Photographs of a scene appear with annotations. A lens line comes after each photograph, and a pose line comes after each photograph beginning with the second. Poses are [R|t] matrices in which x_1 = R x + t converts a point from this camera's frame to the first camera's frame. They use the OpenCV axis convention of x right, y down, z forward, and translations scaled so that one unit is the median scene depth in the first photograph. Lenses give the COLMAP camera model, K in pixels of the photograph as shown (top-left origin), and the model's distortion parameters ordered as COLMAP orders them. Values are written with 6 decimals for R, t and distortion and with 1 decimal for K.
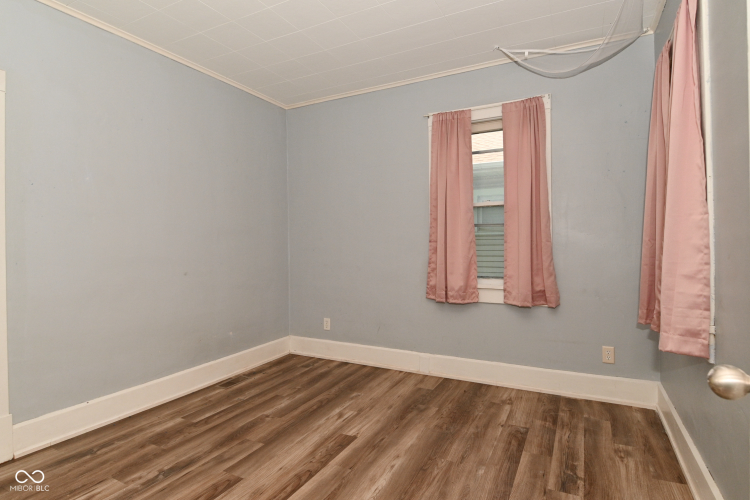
lens RADIAL K [[398.0, 0, 378.1], [0, 398.0, 245.7], [0, 0, 1]] dist [0.014261, -0.025518]
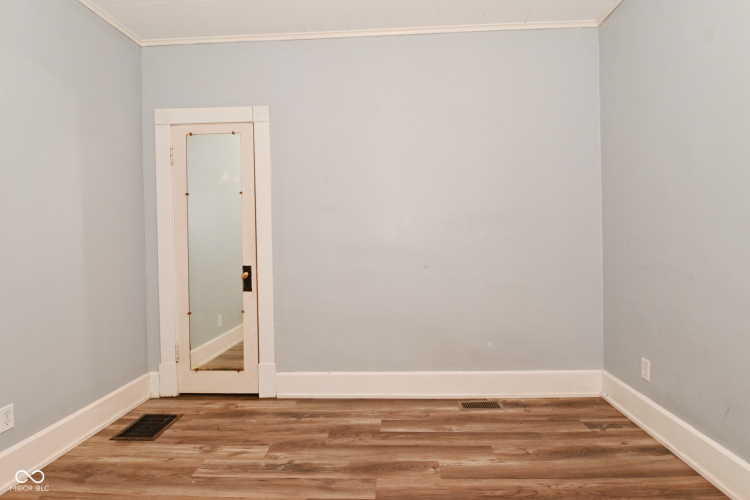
lens RADIAL K [[398.0, 0, 378.1], [0, 398.0, 245.7], [0, 0, 1]] dist [0.014261, -0.025518]
pose [[0.412907, 0.018936, -0.910576, 0.337482], [0.011563, 0.999594, 0.026031, -0.002380], [0.910700, -0.021277, 0.412520, 0.596514]]
